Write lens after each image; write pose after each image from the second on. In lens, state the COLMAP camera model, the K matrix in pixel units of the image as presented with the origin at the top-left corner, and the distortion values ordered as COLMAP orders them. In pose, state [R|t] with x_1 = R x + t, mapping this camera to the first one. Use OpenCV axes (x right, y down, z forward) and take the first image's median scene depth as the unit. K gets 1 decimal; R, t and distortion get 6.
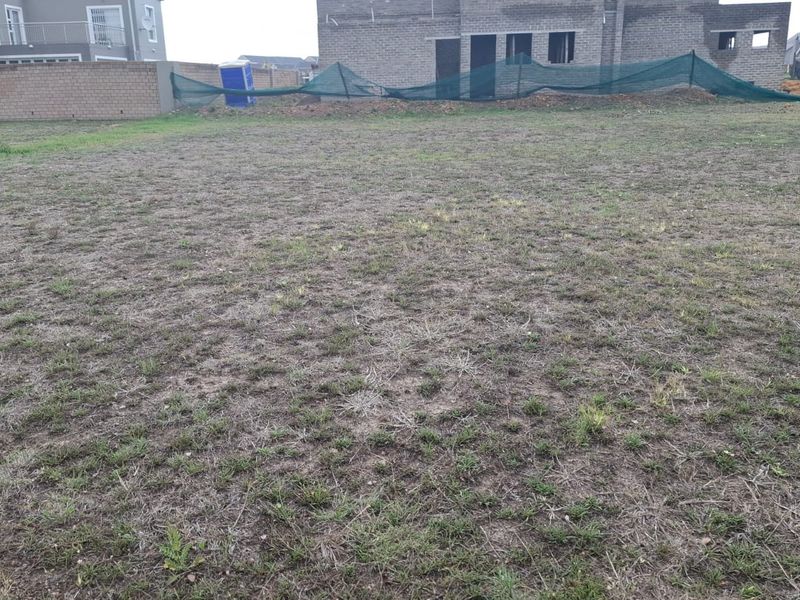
lens RADIAL K [[729.7, 0, 389.8], [0, 729.7, 290.5], [0, 0, 1]] dist [0.136283, -0.232747]
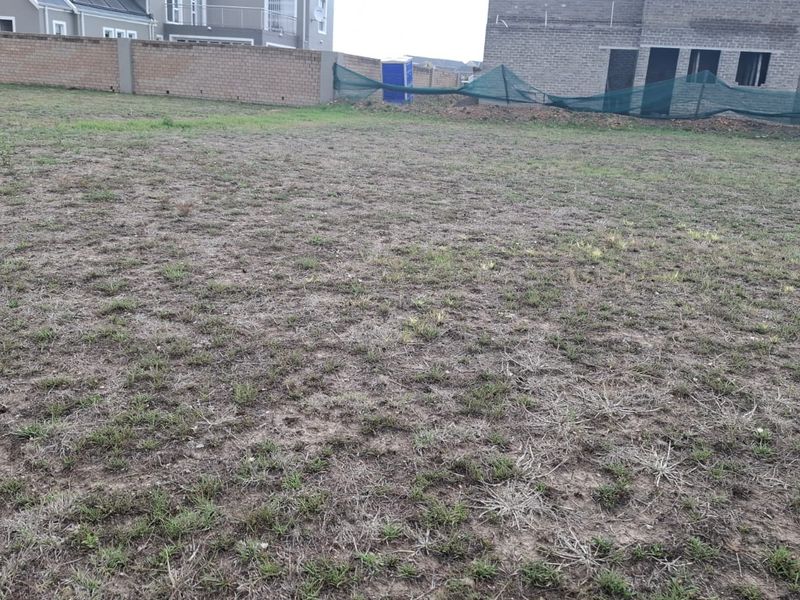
lens RADIAL K [[723.1, 0, 388.9], [0, 723.1, 297.0], [0, 0, 1]] dist [0.138140, -0.229740]
pose [[0.975401, 0.136068, -0.173431, -0.043048], [-0.135559, 0.990658, 0.014837, -0.026282], [0.173830, 0.009038, 0.984734, 0.212157]]
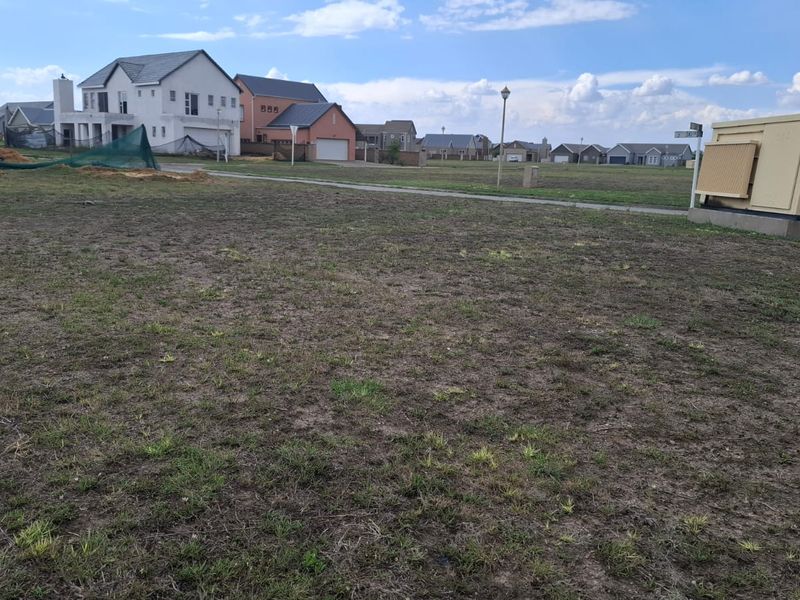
lens RADIAL K [[723.1, 0, 388.9], [0, 723.1, 297.0], [0, 0, 1]] dist [0.138140, -0.229740]
pose [[0.586716, -0.106331, 0.802782, 0.104046], [0.166475, 0.986005, 0.008931, -0.020566], [-0.792497, 0.128403, 0.596206, 0.039365]]
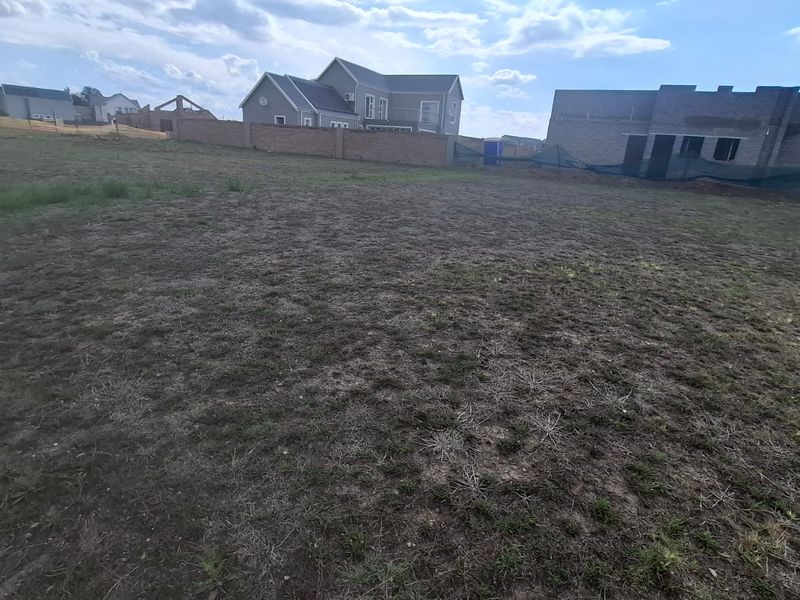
lens RADIAL K [[420.8, 0, 411.1], [0, 420.8, 296.6], [0, 0, 1]] dist [-0.005958, 0.002609]
pose [[0.917783, 0.213488, -0.334808, 0.062955], [-0.193318, 0.976730, 0.092878, -0.089265], [0.346846, -0.020517, 0.937698, 0.273684]]
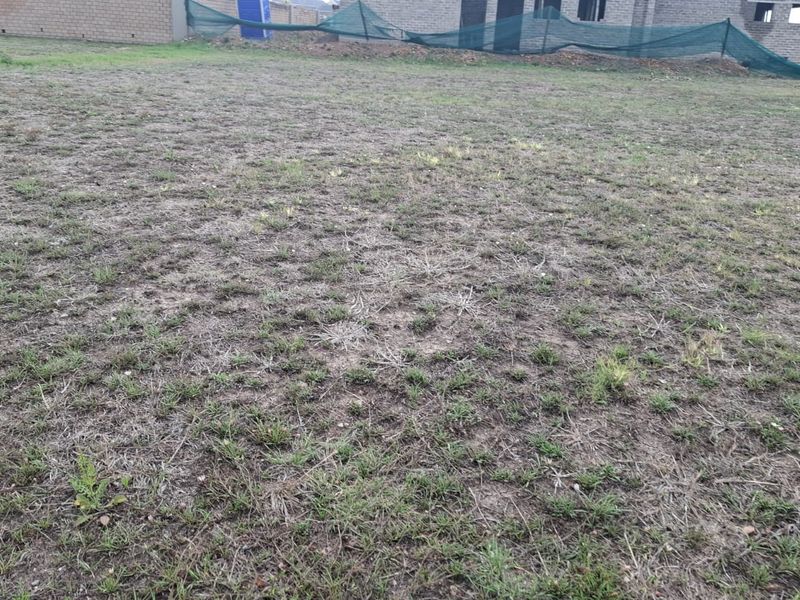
lens RADIAL K [[727.9, 0, 387.5], [0, 727.9, 282.0], [0, 0, 1]] dist [0.140518, -0.240801]
pose [[0.996513, 0.083246, -0.005717, 0.010421], [-0.082879, 0.995412, 0.047815, 0.035038], [0.009671, -0.047174, 0.998840, 0.112703]]
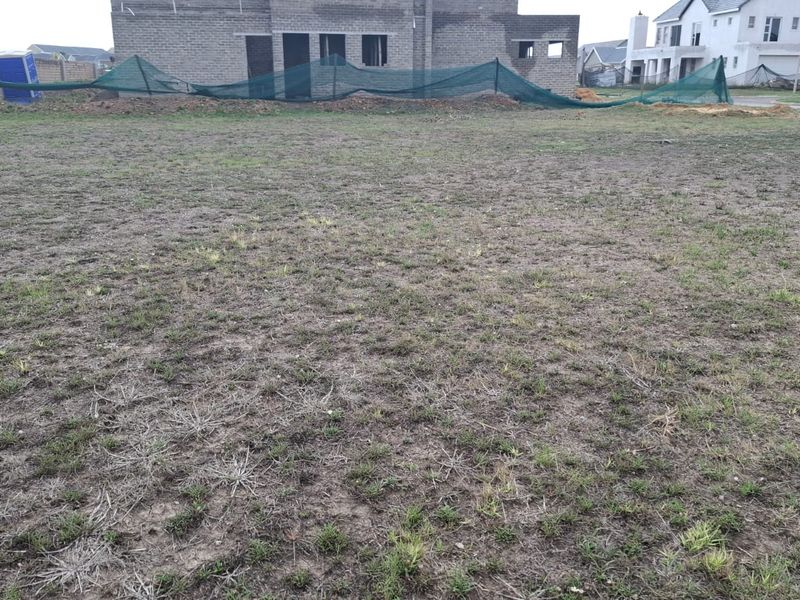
lens RADIAL K [[718.0, 0, 415.2], [0, 718.0, 296.1], [0, 0, 1]] dist [0.127001, -0.209358]
pose [[0.964511, -0.052283, 0.258813, 0.073781], [0.049138, 0.998619, 0.018612, -0.065674], [-0.259429, -0.005234, 0.965748, 0.201135]]
